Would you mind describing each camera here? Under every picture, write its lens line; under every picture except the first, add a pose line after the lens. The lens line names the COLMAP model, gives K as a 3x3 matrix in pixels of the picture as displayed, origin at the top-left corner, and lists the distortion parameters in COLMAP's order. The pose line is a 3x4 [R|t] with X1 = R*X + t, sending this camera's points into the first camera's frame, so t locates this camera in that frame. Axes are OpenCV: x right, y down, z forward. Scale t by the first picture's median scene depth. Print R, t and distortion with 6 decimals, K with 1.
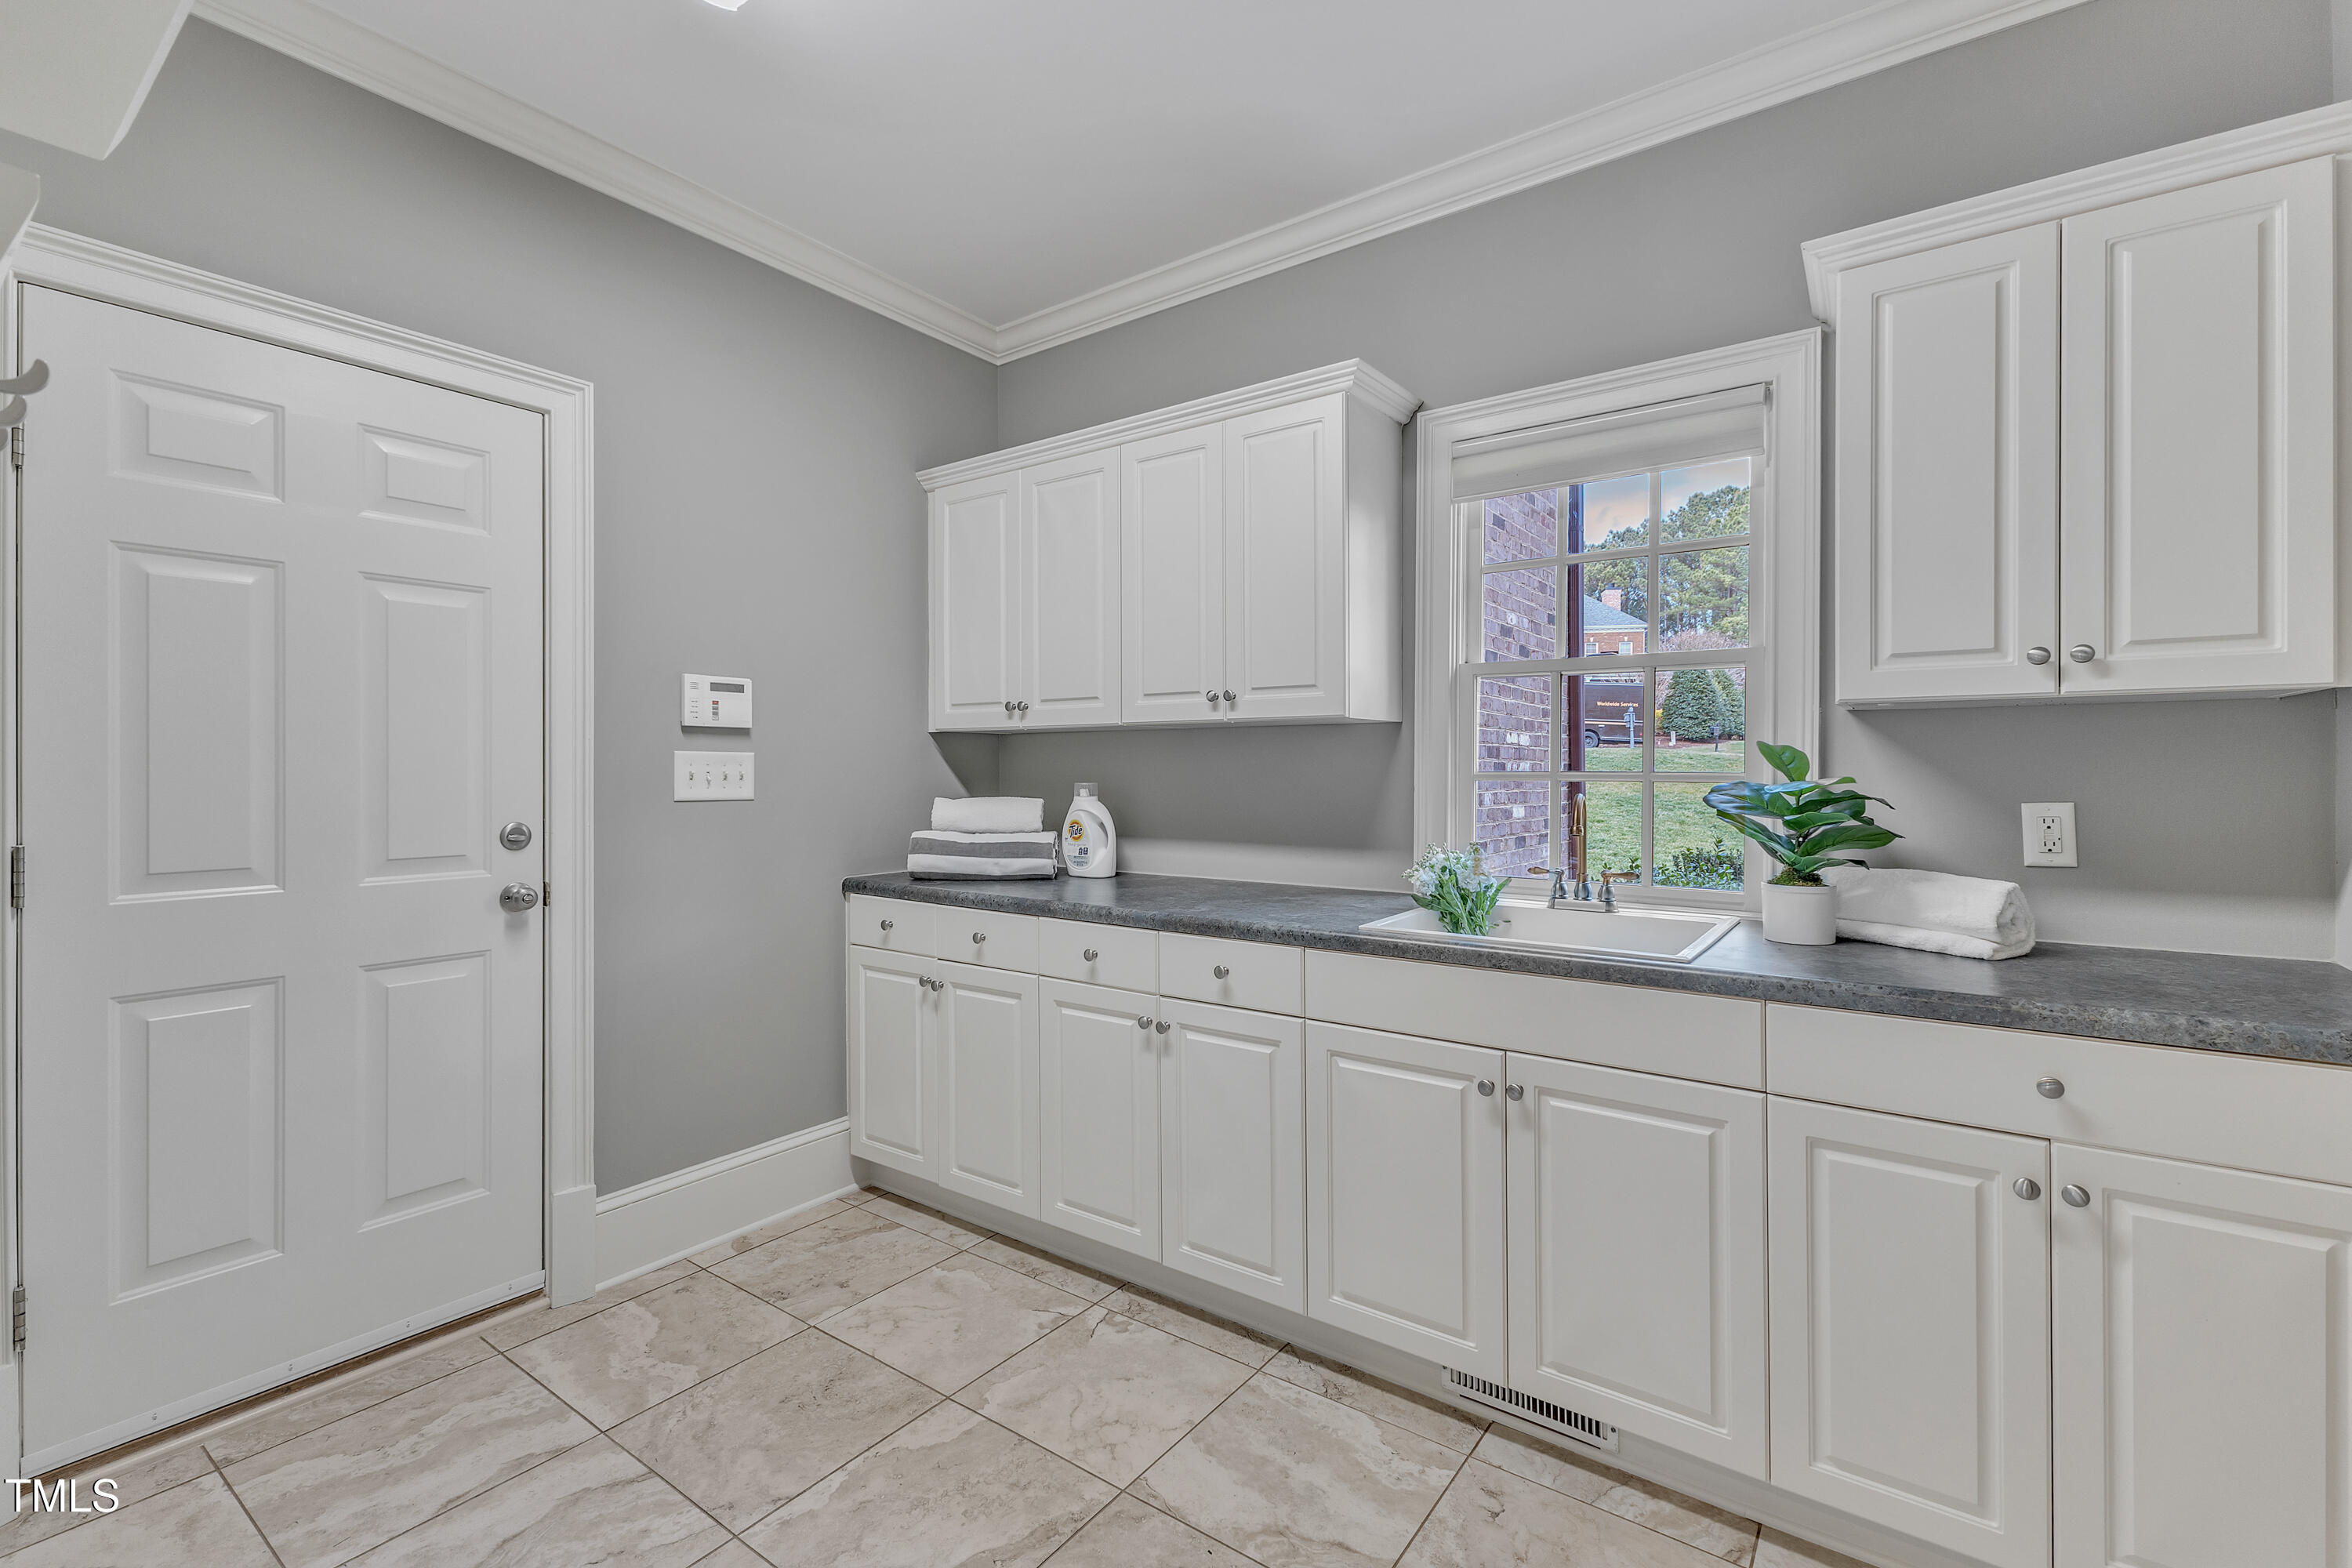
lens RADIAL K [[1032.2, 0, 1175.8], [0, 1032.2, 773.2], [0, 0, 1]] dist [0.012454, 0.000348]
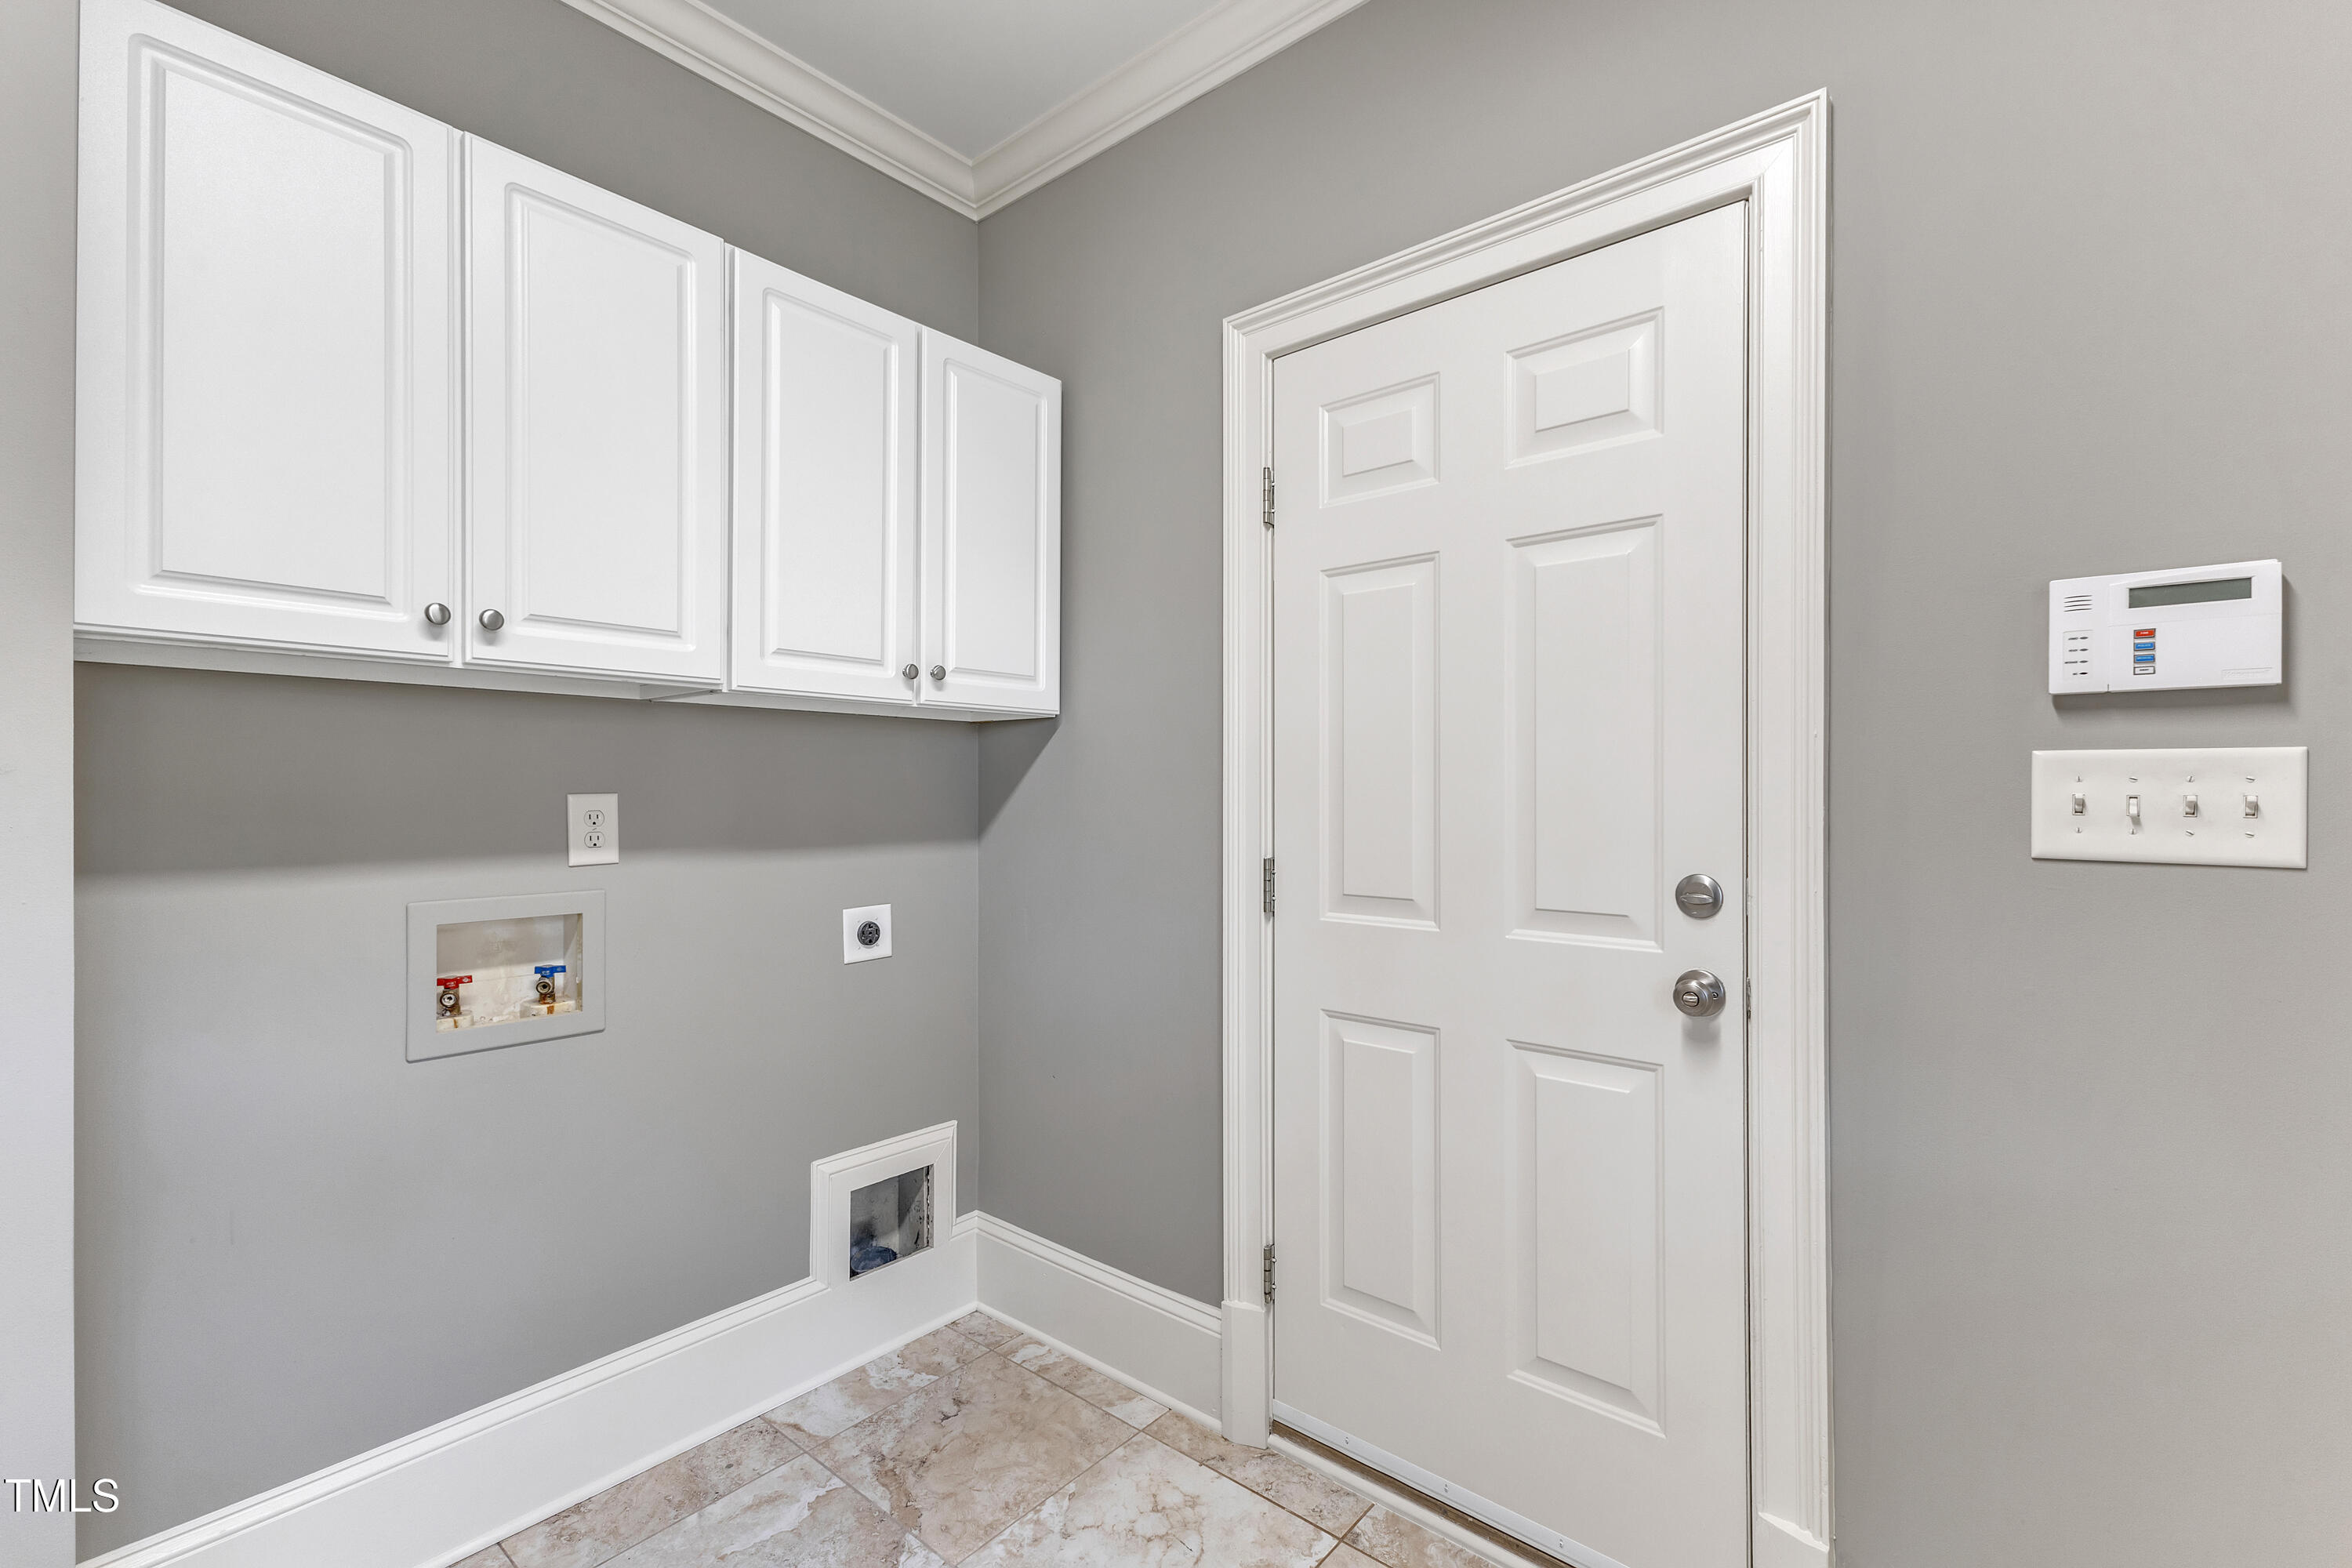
lens RADIAL K [[1032.2, 0, 1175.7], [0, 1032.2, 792.4], [0, 0, 1]] dist [0.012454, 0.000348]
pose [[-0.072391, 0.001772, -0.997375, 0.012942], [-0.005504, 0.999982, 0.002176, -0.001694], [0.997361, 0.005647, -0.072380, 0.646738]]
